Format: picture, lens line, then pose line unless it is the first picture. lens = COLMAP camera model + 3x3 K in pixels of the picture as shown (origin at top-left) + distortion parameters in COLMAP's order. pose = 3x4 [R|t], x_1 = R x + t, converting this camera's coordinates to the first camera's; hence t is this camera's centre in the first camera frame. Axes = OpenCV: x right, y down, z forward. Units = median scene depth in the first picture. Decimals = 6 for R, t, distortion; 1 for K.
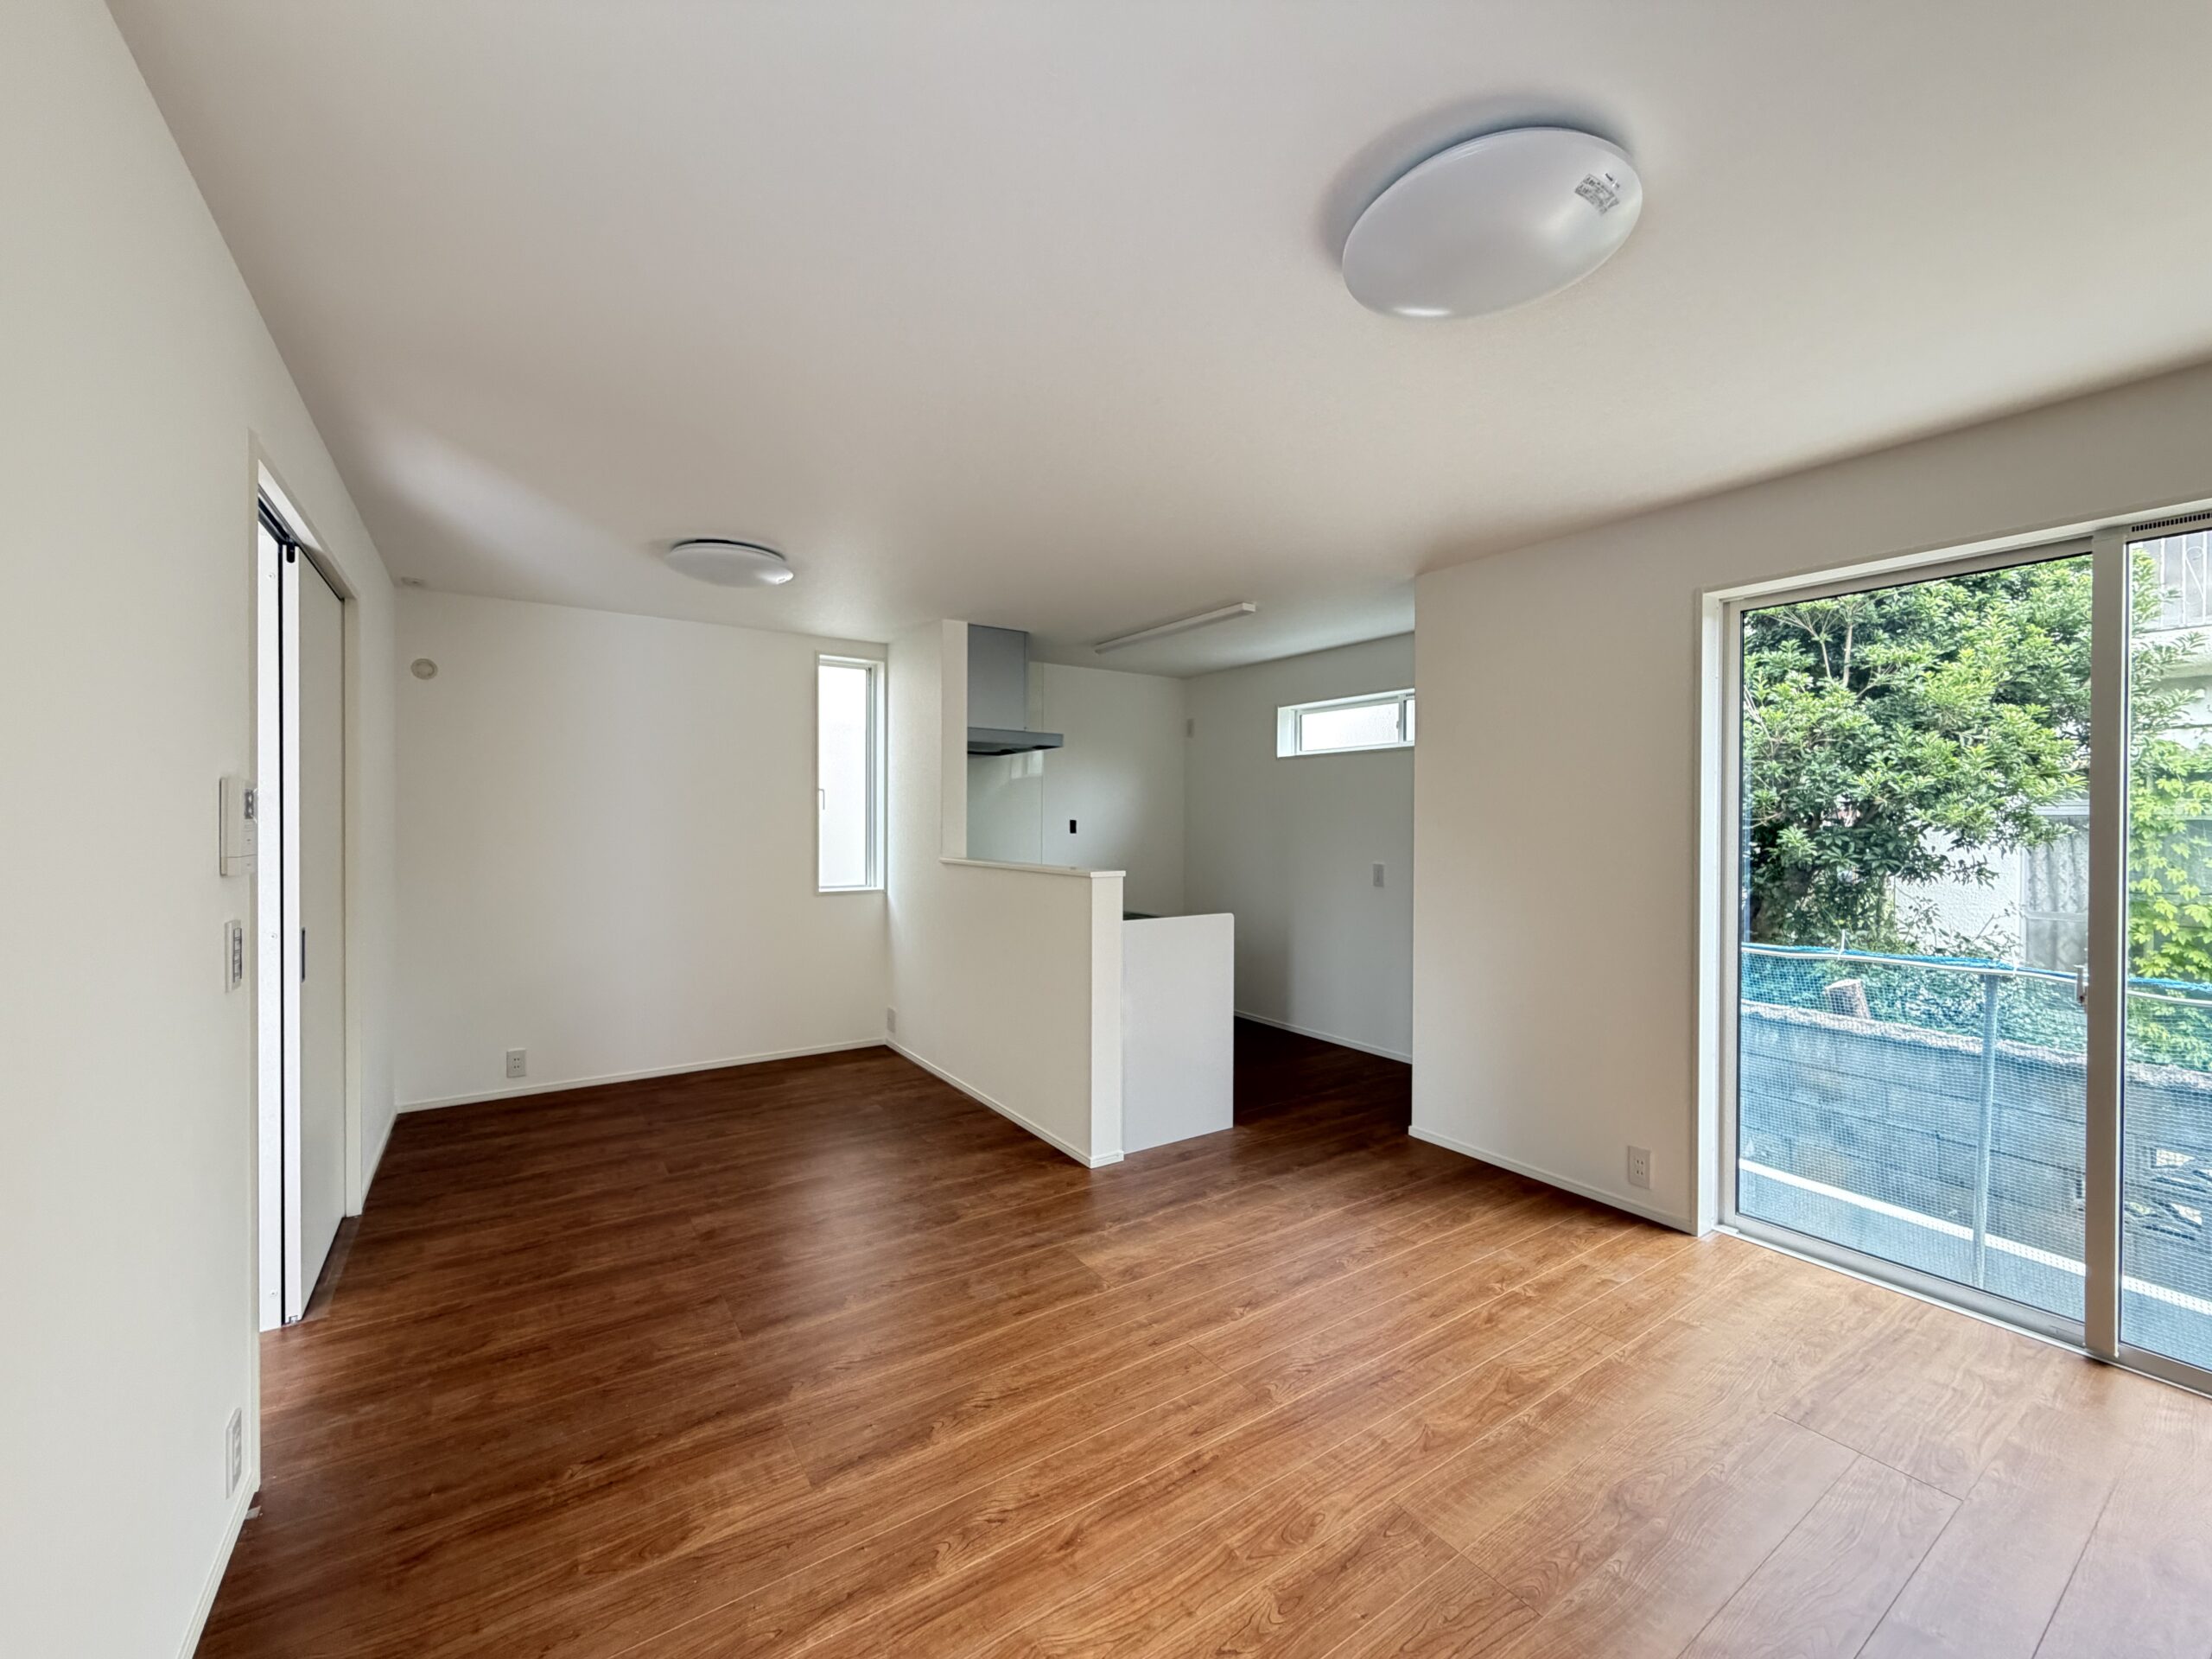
lens RADIAL K [[885.7, 0, 1106.7], [0, 885.7, 823.3], [0, 0, 1]] dist [-0.001137, -0.000159]
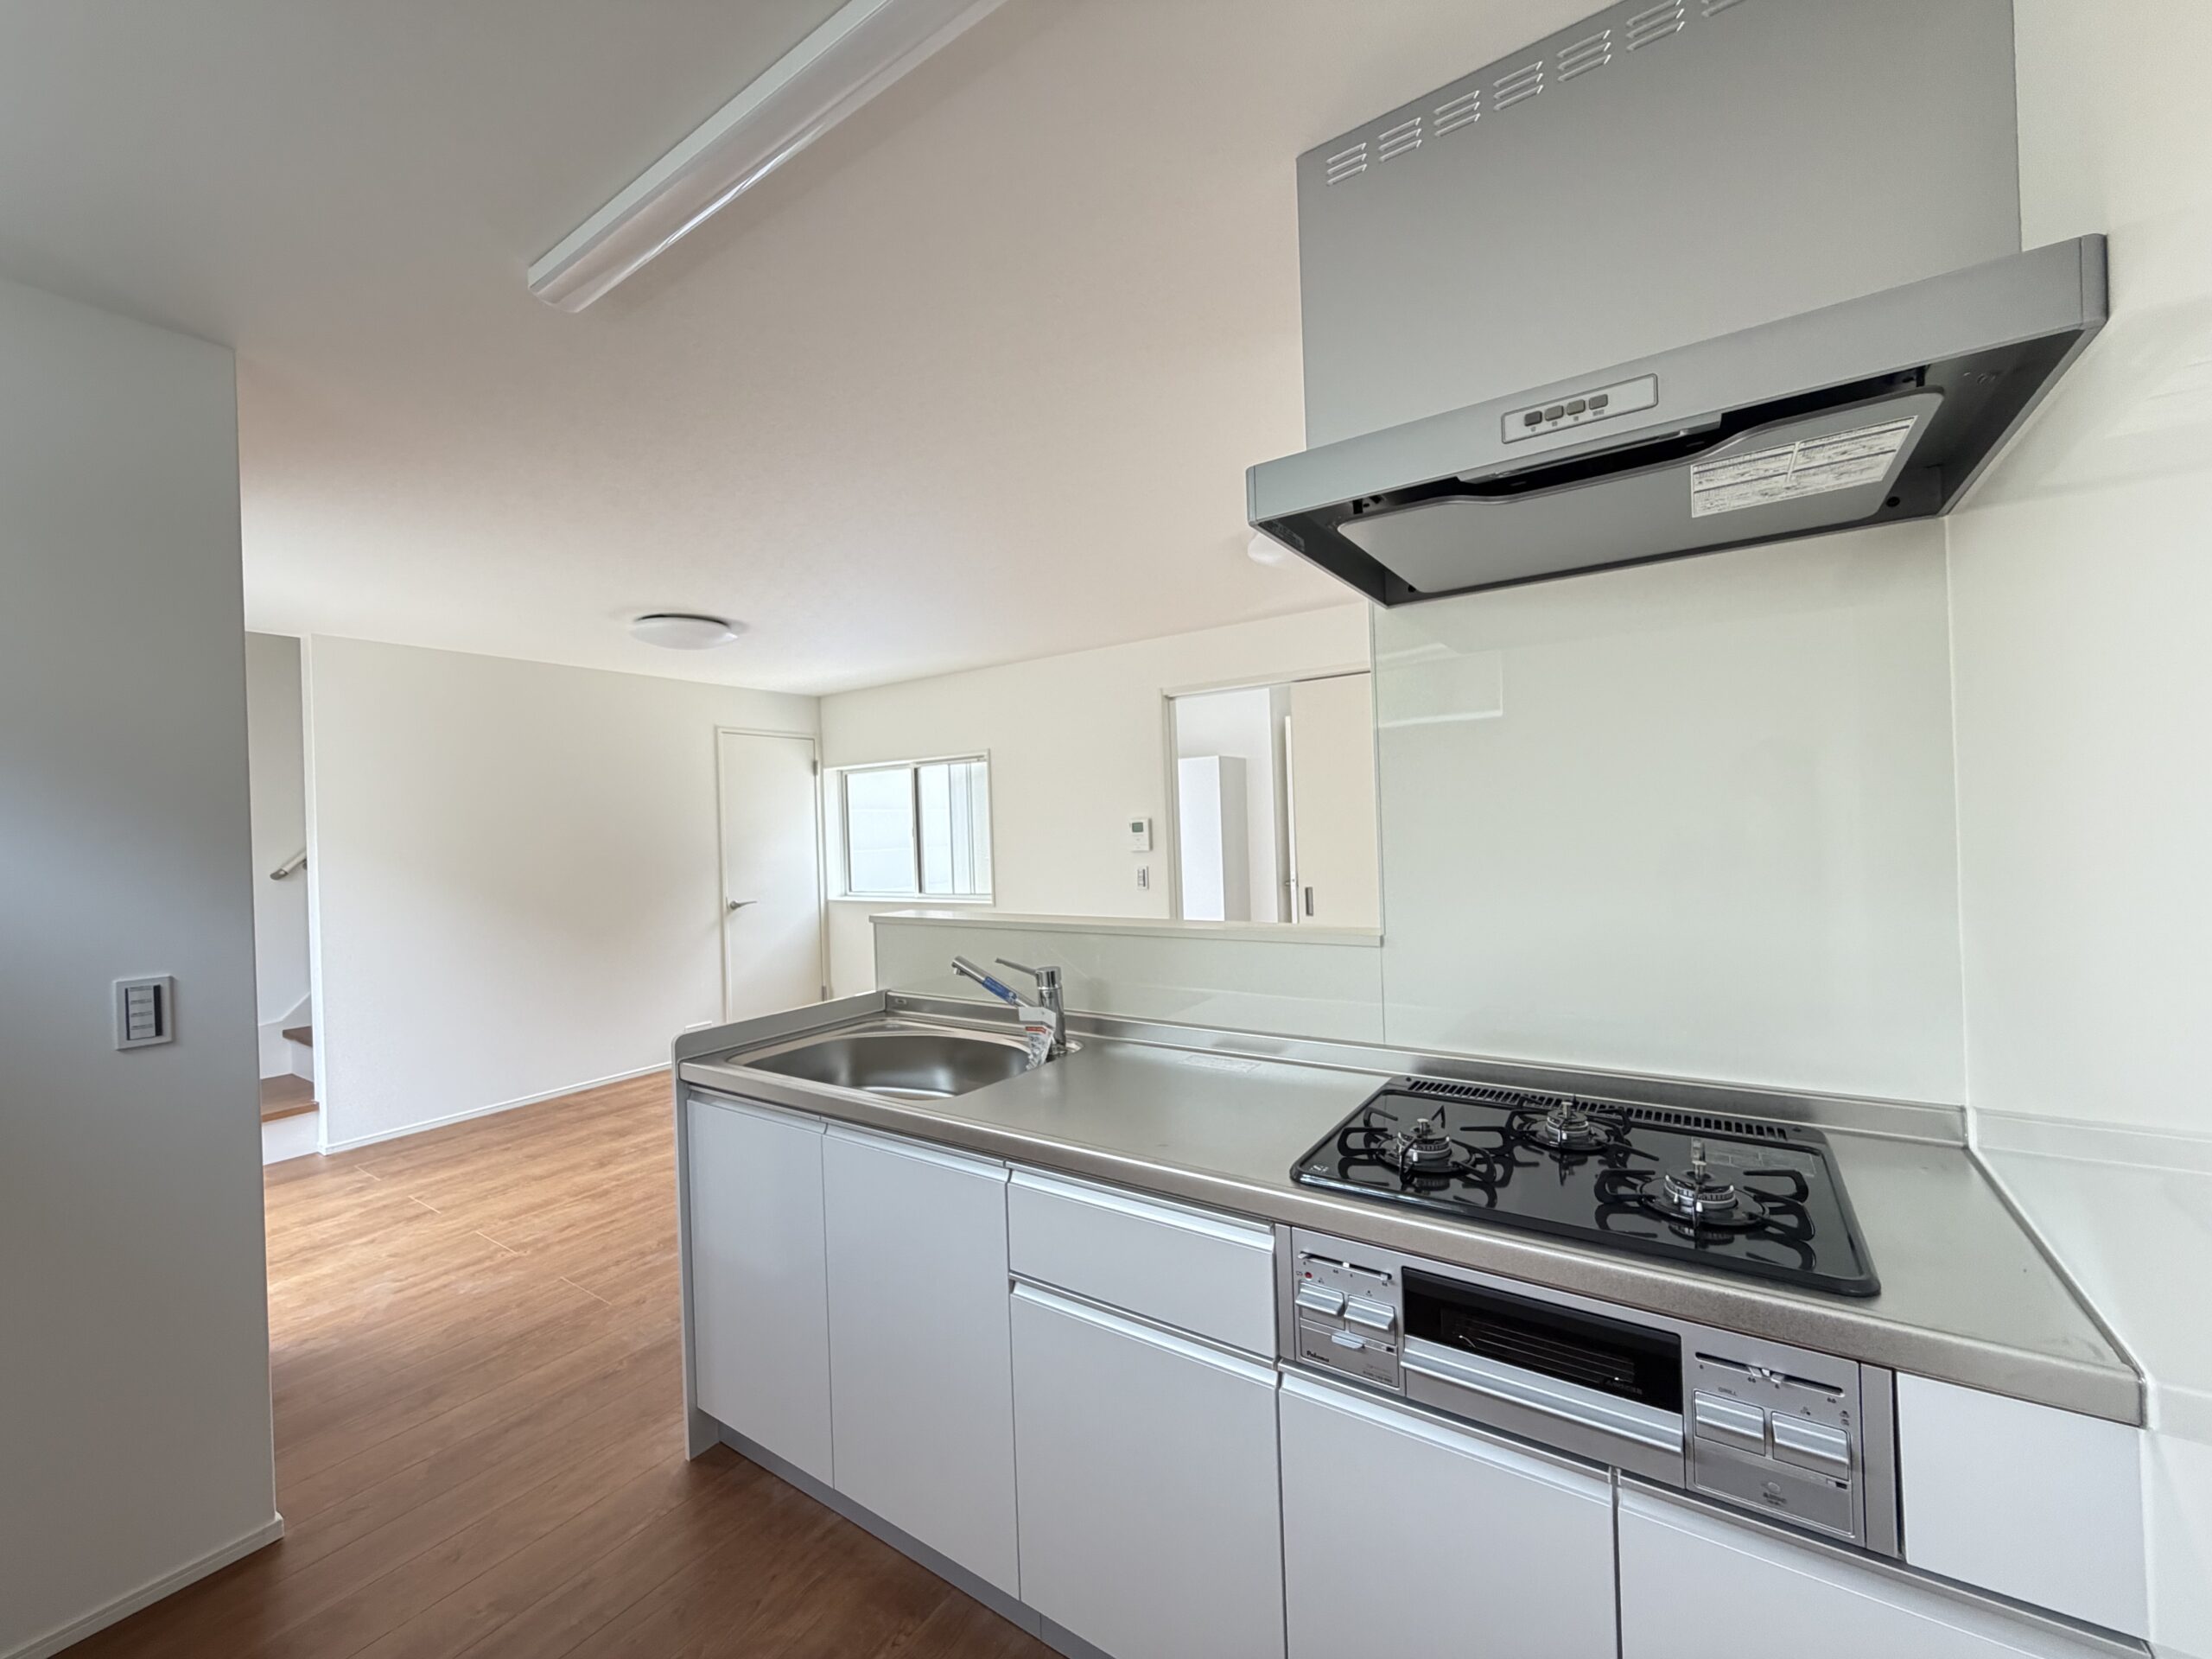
lens RADIAL K [[885.7, 0, 1107.1], [0, 885.7, 830.8], [0, 0, 1]] dist [-0.001137, -0.000159]
pose [[-0.929028, 0.024290, -0.369212, 0.151460], [0.025038, 0.999683, 0.002764, -0.019601], [0.369162, -0.006677, -0.929341, 2.446456]]
